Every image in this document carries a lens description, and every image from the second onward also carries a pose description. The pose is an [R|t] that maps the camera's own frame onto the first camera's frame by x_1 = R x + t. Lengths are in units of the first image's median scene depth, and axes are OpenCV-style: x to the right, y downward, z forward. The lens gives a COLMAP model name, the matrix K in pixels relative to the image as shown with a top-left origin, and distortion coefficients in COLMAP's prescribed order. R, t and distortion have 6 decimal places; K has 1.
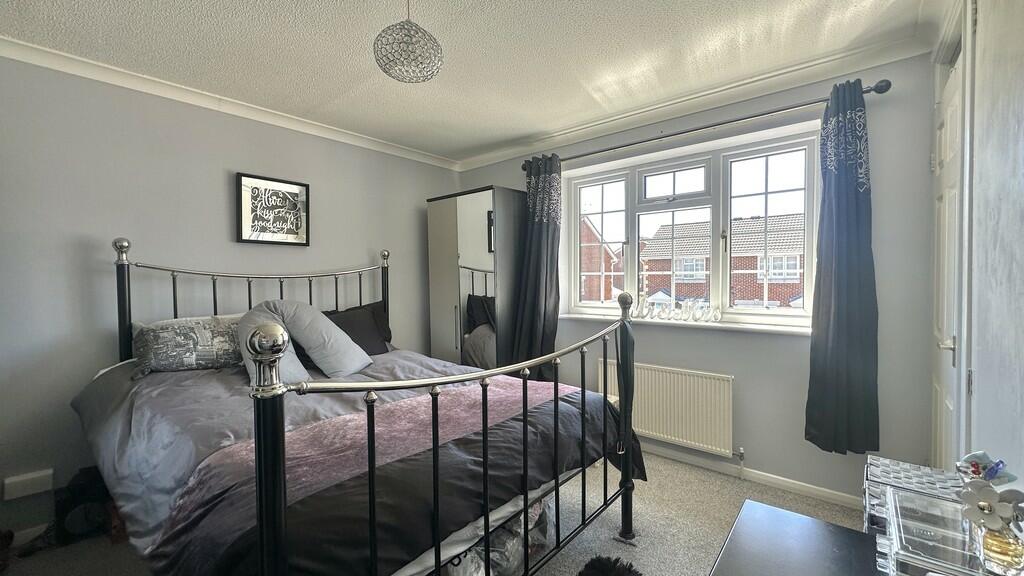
lens RADIAL K [[410.1, 0, 512.0], [0, 410.1, 288.0], [0, 0, 1]] dist [-0.000780, -0.000539]
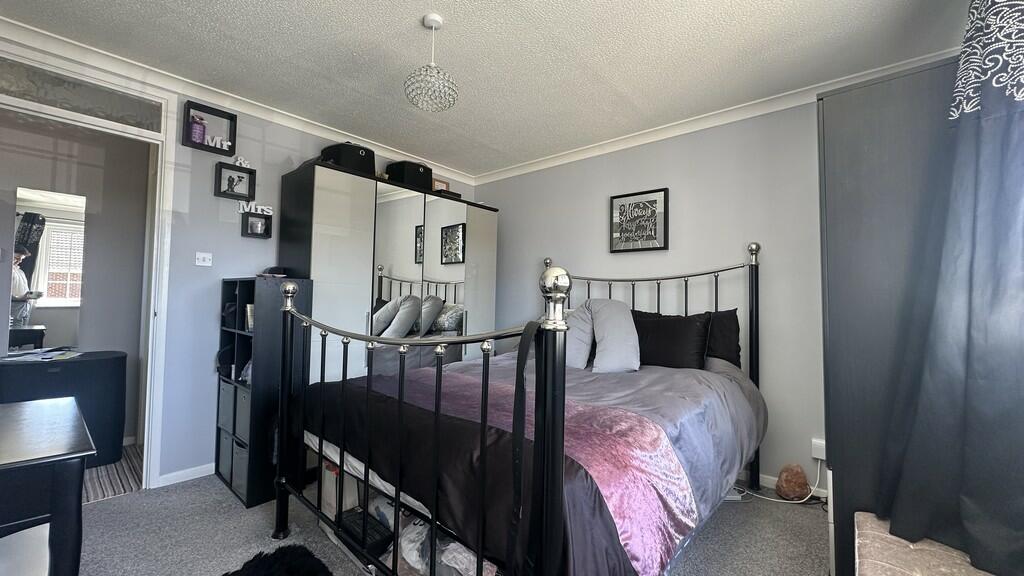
lens RADIAL K [[410.1, 0, 512.0], [0, 410.1, 288.0], [0, 0, 1]] dist [-0.000780, -0.000539]
pose [[-0.015150, -0.023263, -0.999615, 0.519570], [-0.043127, 0.998814, -0.022591, 0.031486], [0.998955, 0.042768, -0.016135, 0.667044]]
